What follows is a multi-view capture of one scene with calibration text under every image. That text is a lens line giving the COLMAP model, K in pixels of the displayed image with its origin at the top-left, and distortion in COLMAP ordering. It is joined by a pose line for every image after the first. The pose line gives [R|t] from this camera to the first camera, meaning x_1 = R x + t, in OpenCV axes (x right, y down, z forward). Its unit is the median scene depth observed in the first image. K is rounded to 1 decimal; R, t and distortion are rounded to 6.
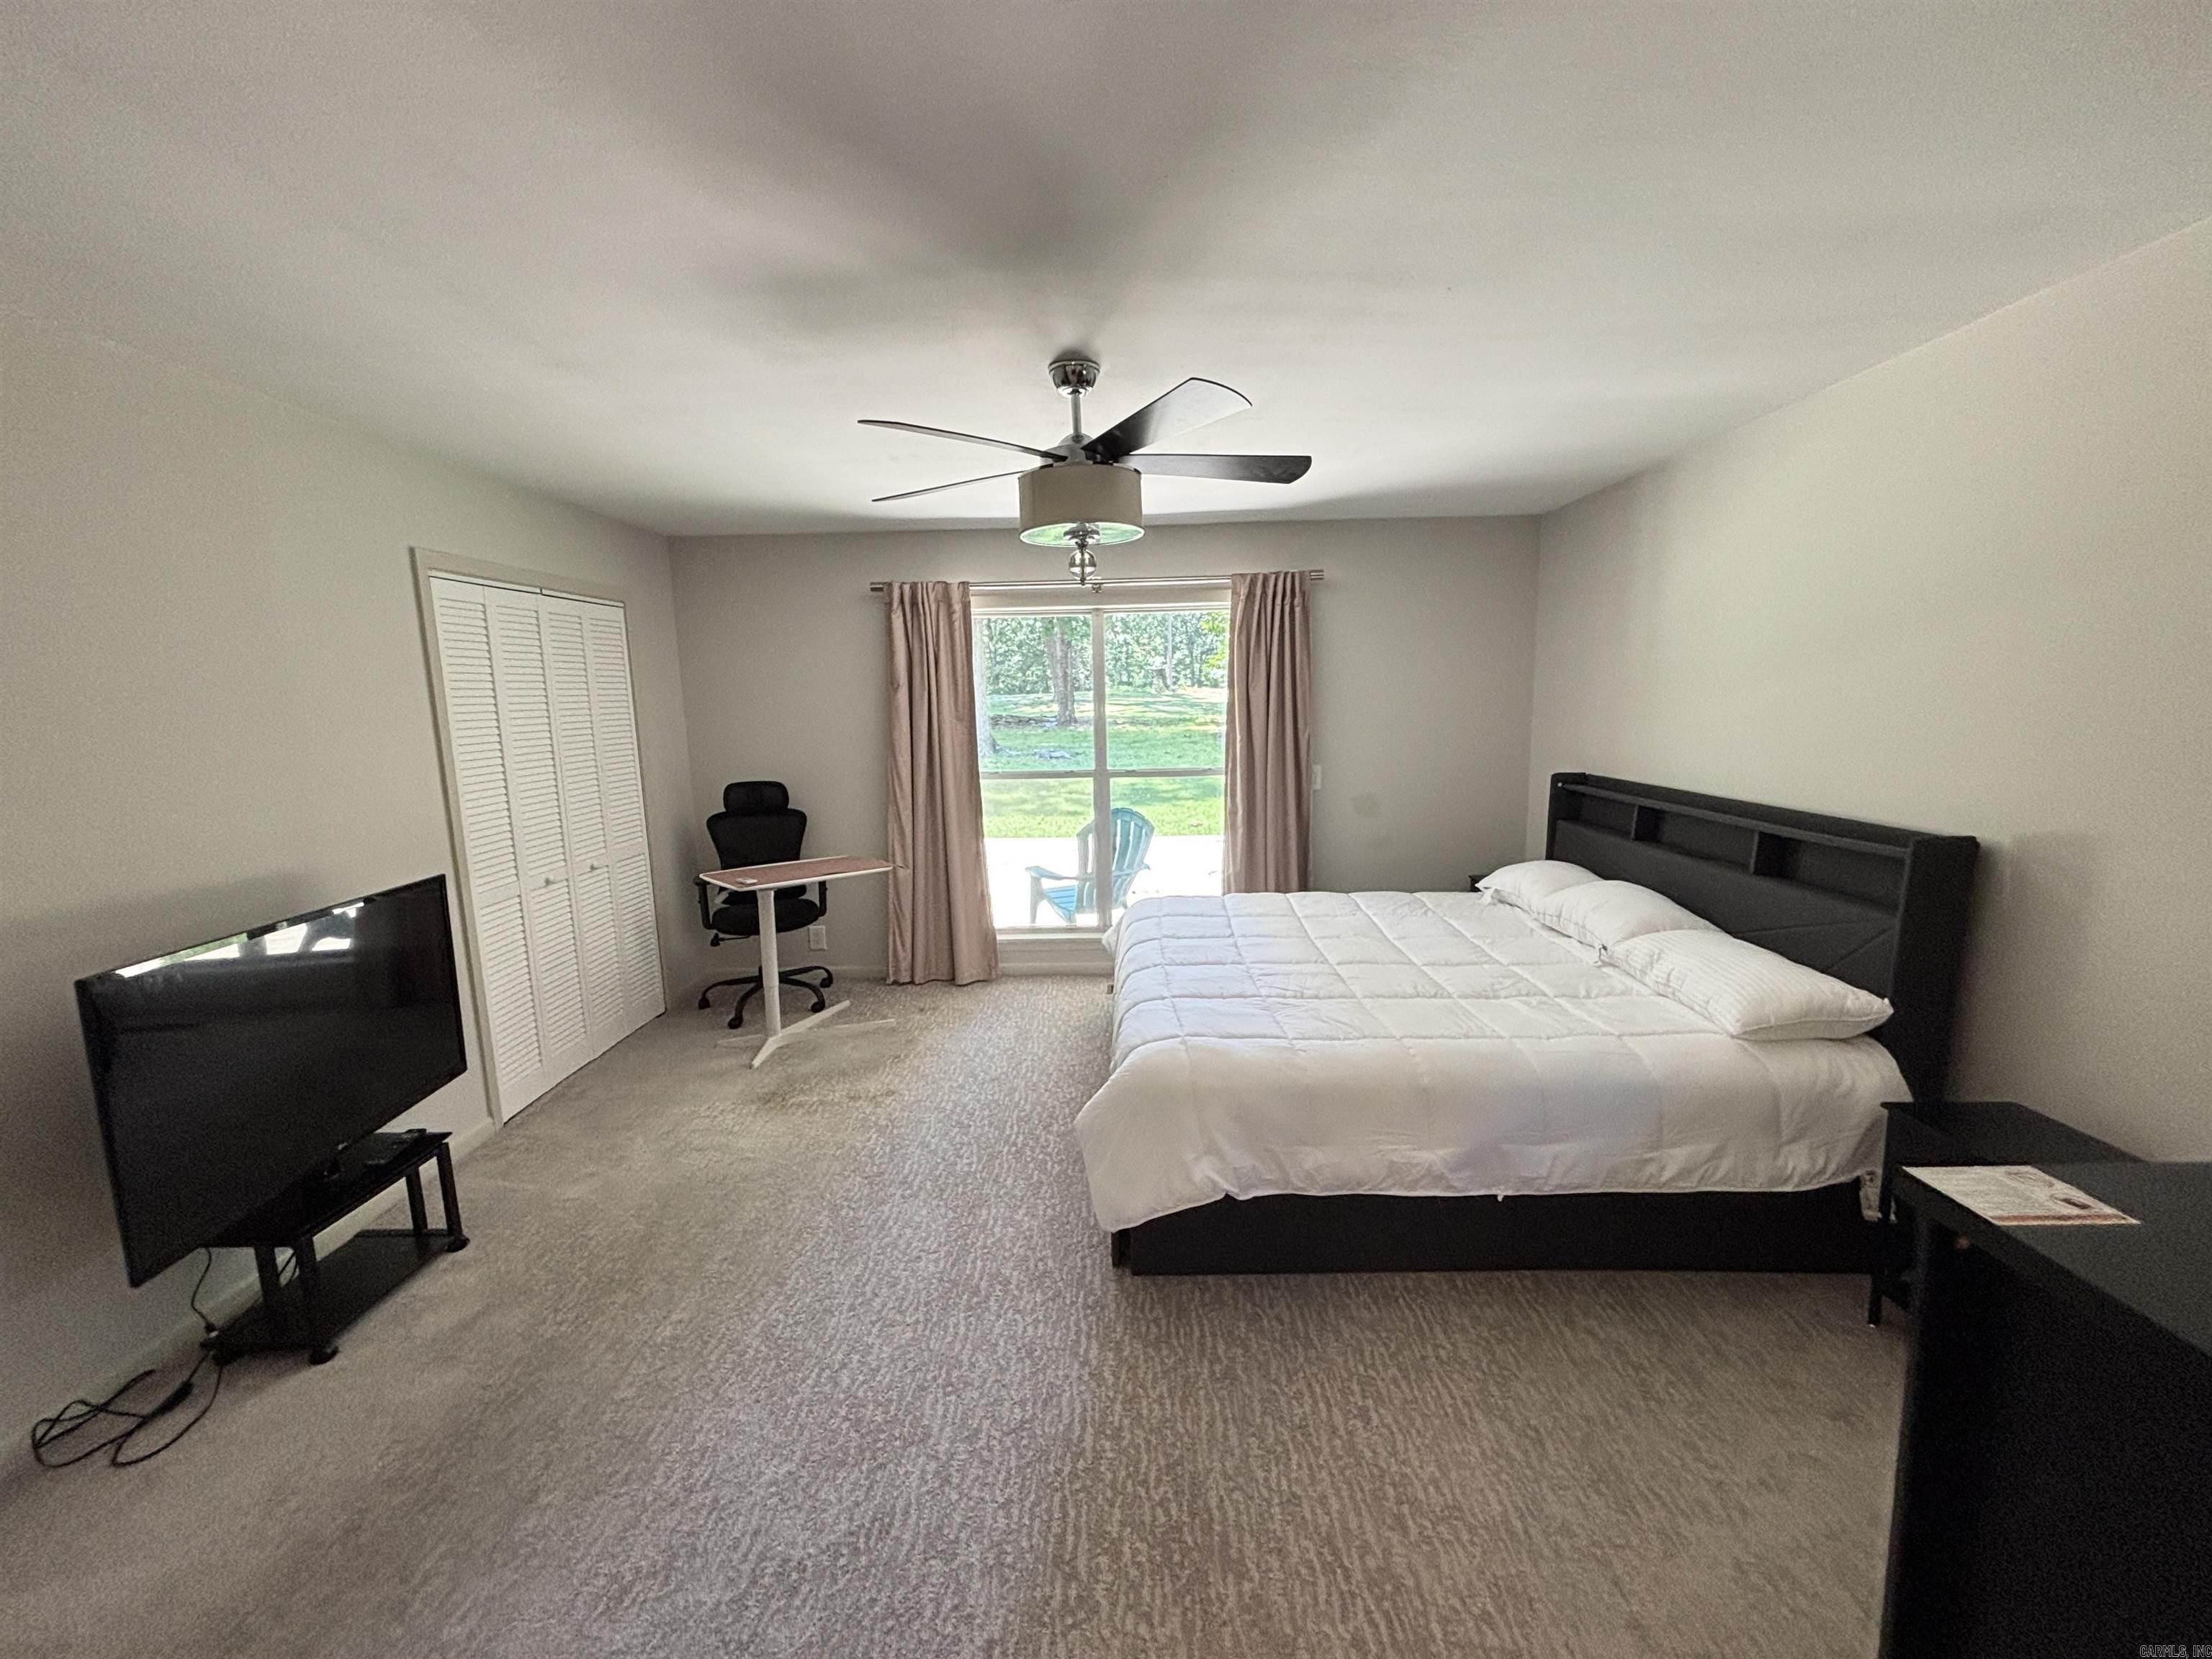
lens RADIAL K [[887.8, 0, 1106.0], [0, 887.8, 829.5], [0, 0, 1]] dist [-0.000464, 0.000521]
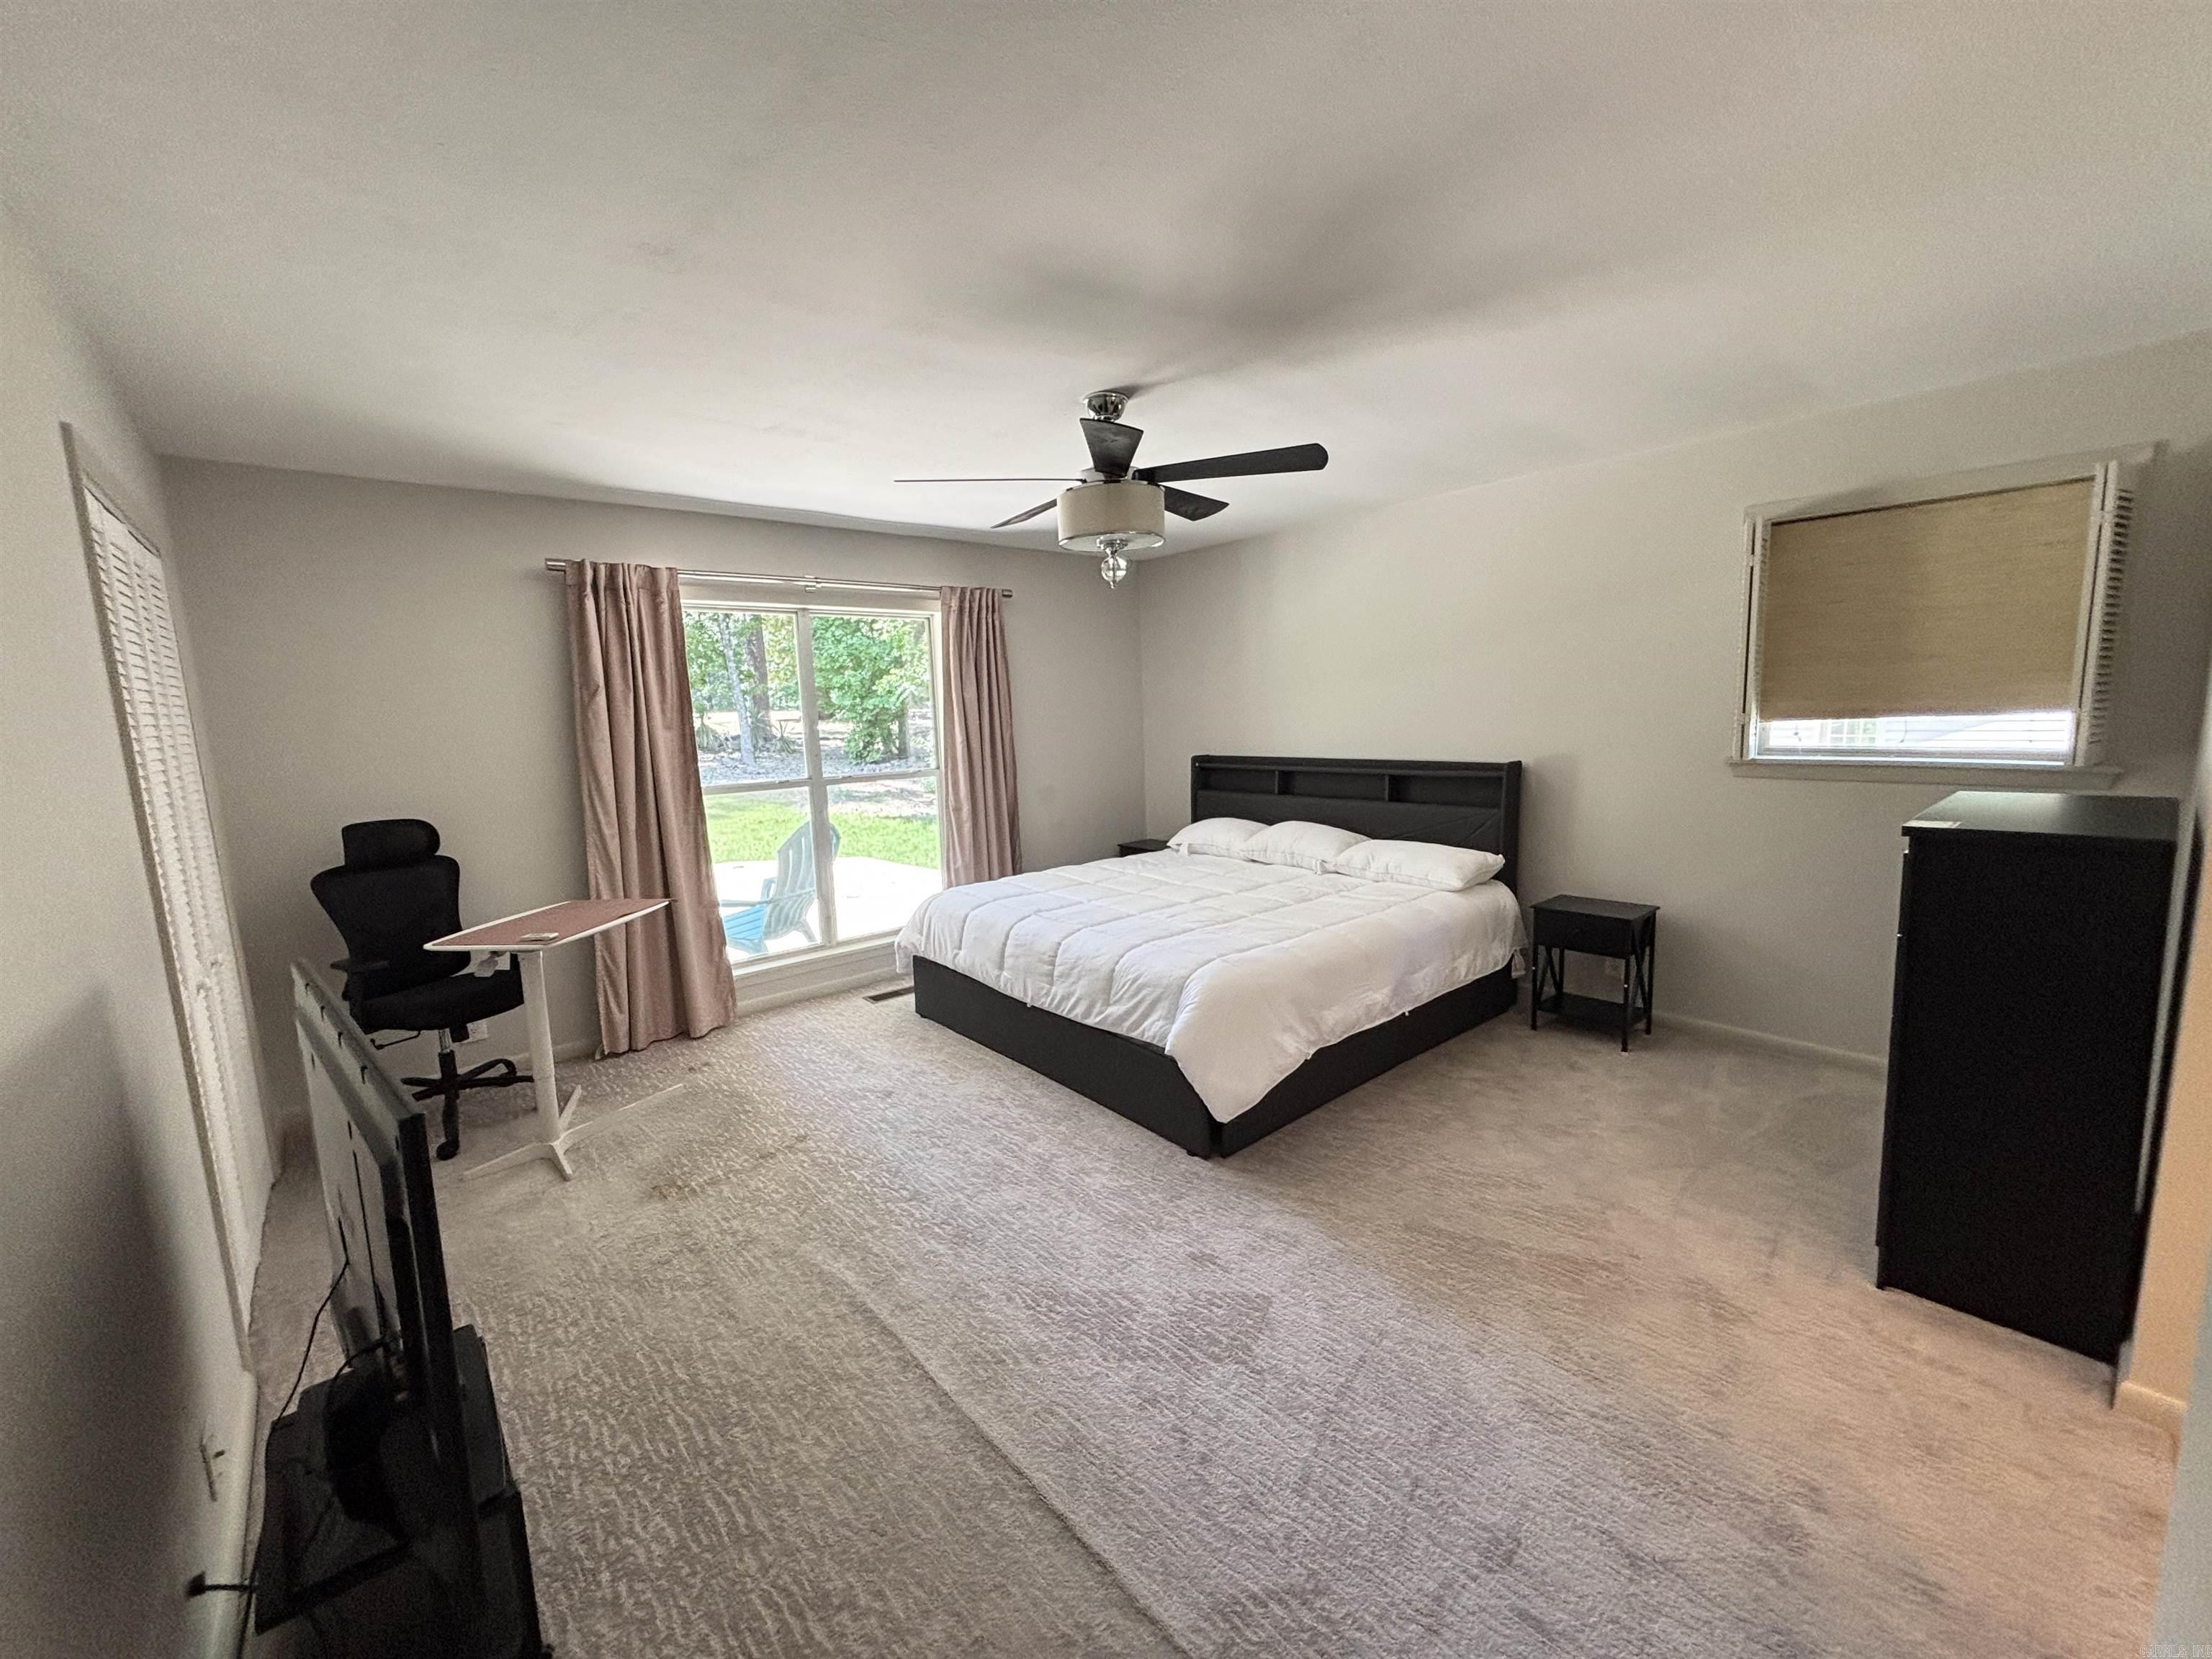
lens RADIAL K [[881.0, 0, 1112.2], [0, 881.0, 831.2], [0, 0, 1]] dist [0.009333, 0.000064]
pose [[0.744939, -0.102190, 0.659260, -0.438121], [0.118469, 0.992756, 0.020019, 0.008447], [-0.656530, 0.063188, 0.751649, 0.087486]]
